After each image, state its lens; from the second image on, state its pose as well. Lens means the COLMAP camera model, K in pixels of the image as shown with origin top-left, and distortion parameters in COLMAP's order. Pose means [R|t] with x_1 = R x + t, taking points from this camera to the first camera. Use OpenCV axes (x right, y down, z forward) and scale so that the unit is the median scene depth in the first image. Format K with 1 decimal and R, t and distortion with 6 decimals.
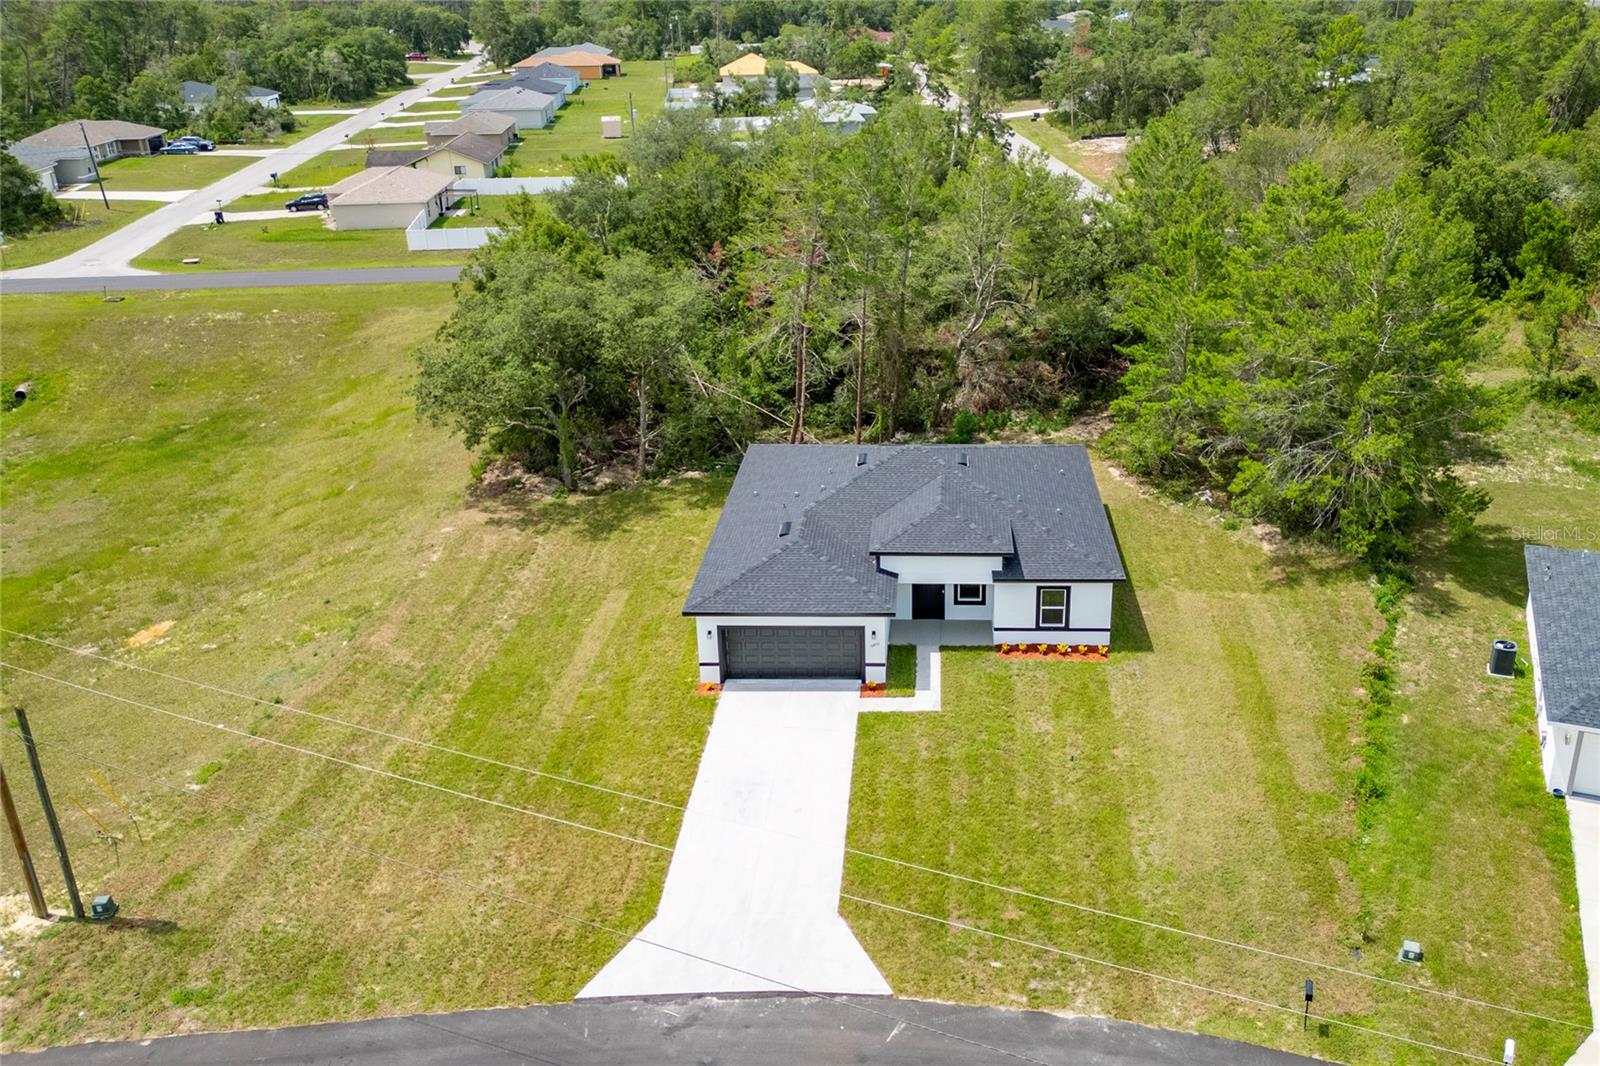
lens RADIAL K [[1348.3, 0, 877.4], [0, 1348.3, 514.9], [0, 0, 1]] dist [0.090898, -0.103616]
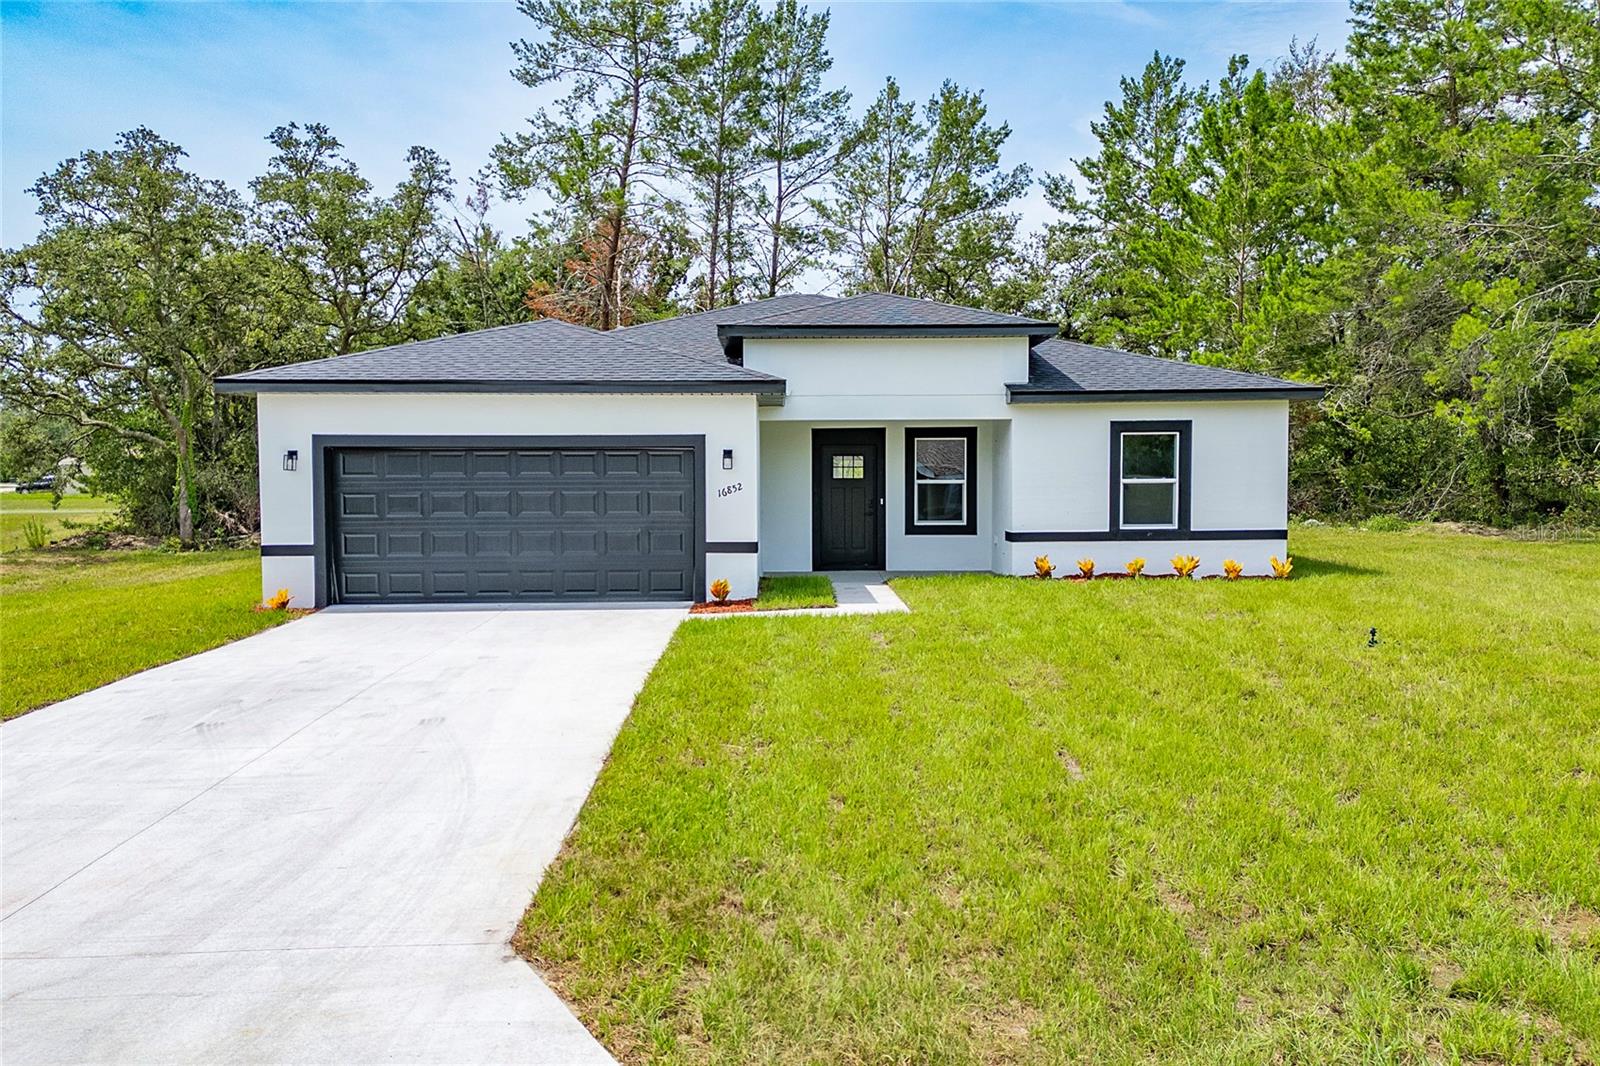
lens RADIAL K [[1321.7, 0, 800.0], [0, 1321.7, 533.0], [0, 0, 1]] dist [0.081017, -0.092143]
pose [[0.998481, 0.008325, 0.054472, -0.002449], [0.010461, 0.941907, -0.335710, 0.233147], [-0.054102, 0.335770, 0.940389, 0.644959]]
